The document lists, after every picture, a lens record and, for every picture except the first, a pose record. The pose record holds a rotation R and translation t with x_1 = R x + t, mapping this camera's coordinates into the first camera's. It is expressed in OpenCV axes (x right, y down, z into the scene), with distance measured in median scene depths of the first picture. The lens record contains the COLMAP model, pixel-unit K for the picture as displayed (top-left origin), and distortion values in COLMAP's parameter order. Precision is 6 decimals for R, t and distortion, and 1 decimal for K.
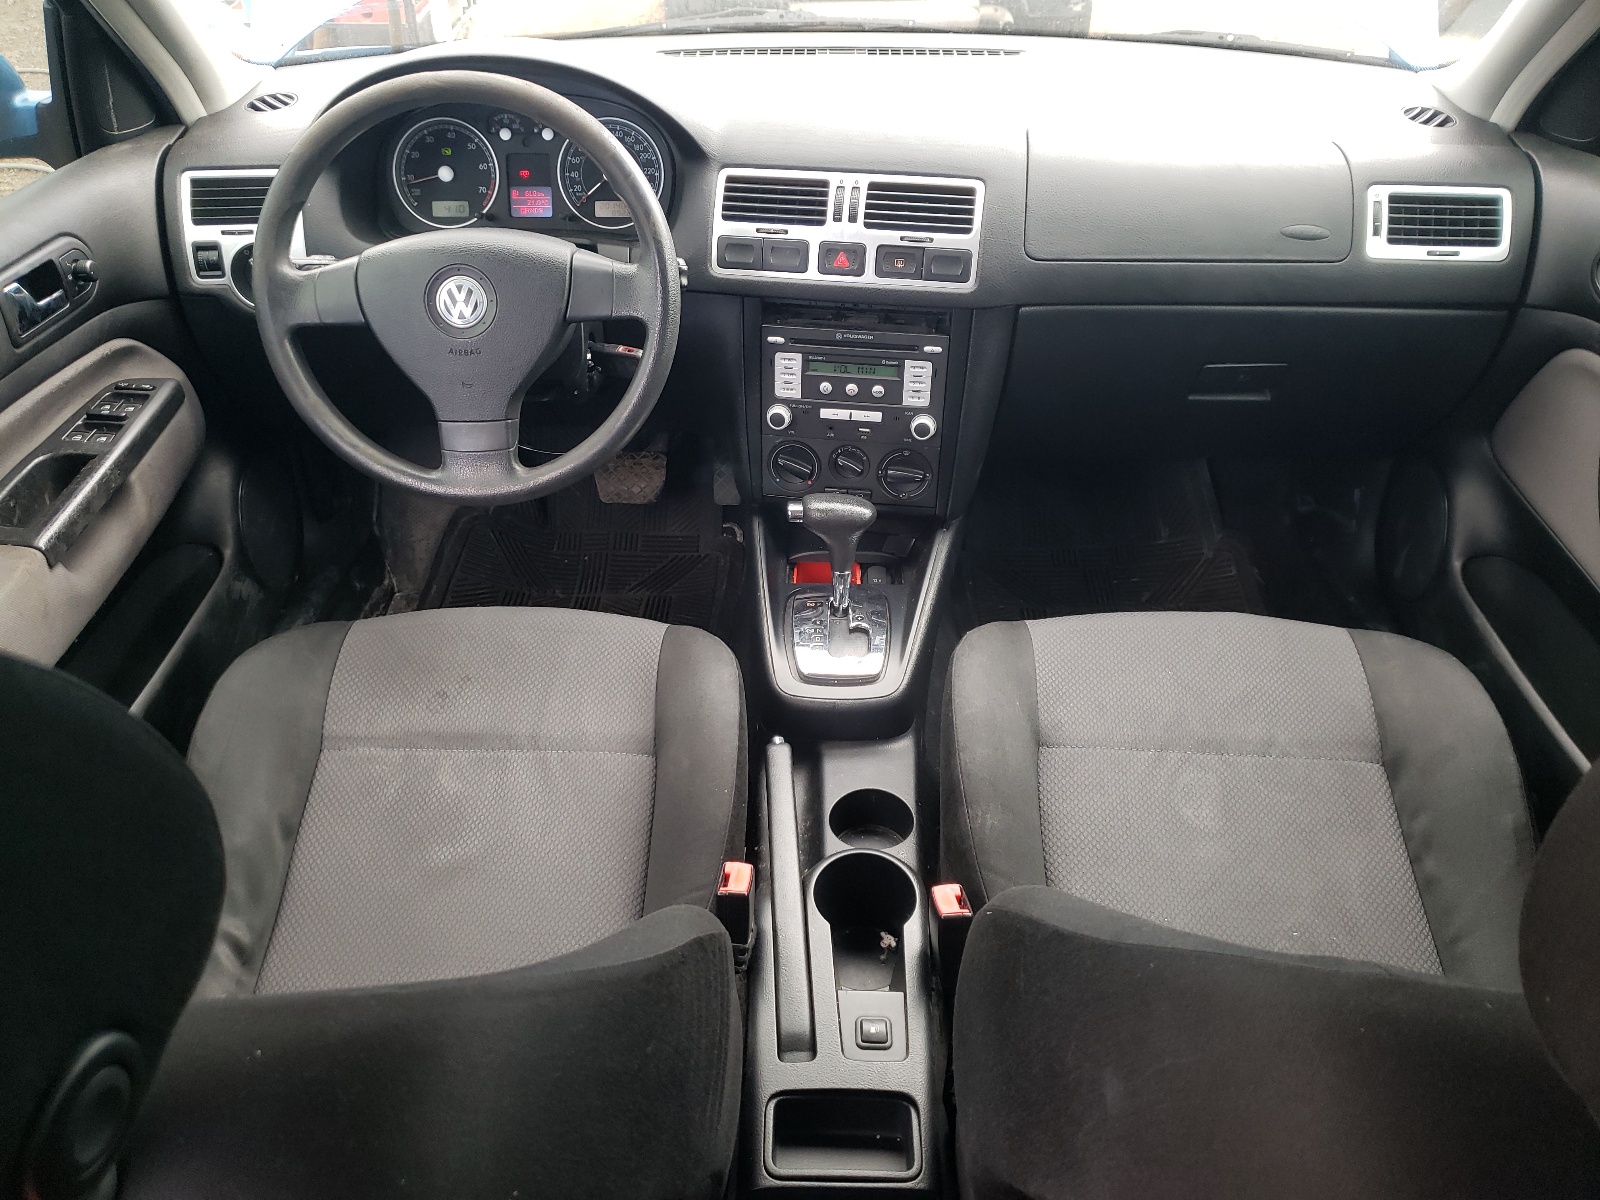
lens RADIAL K [[1202.3, 0, 797.9], [0, 1202.3, 603.2], [0, 0, 1]] dist [0.004857, -0.000170]
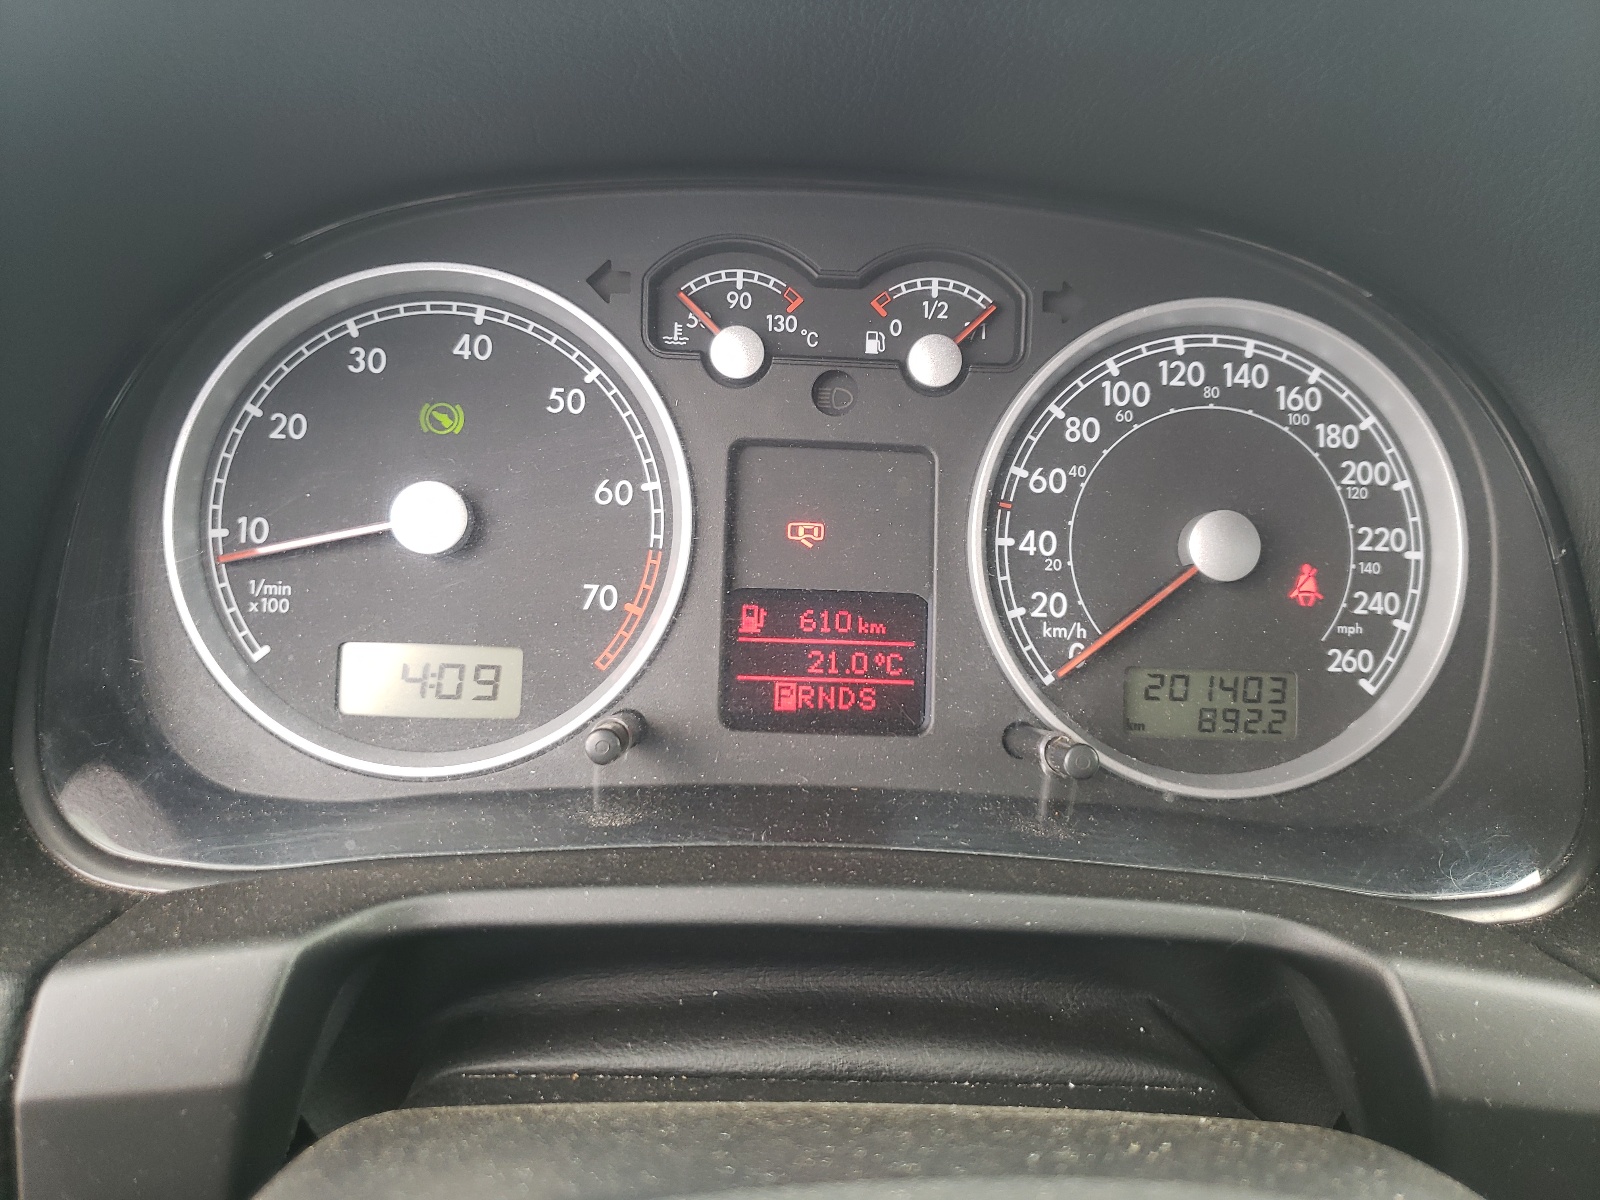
lens RADIAL K [[1202.3, 0, 802.7], [0, 1202.3, 600.1], [0, 0, 1]] dist [0.004857, -0.000170]
pose [[0.998789, 0.034170, 0.035406, -0.235600], [-0.022379, 0.956281, -0.291593, -0.285305], [-0.043822, 0.290447, 0.955887, 0.805715]]
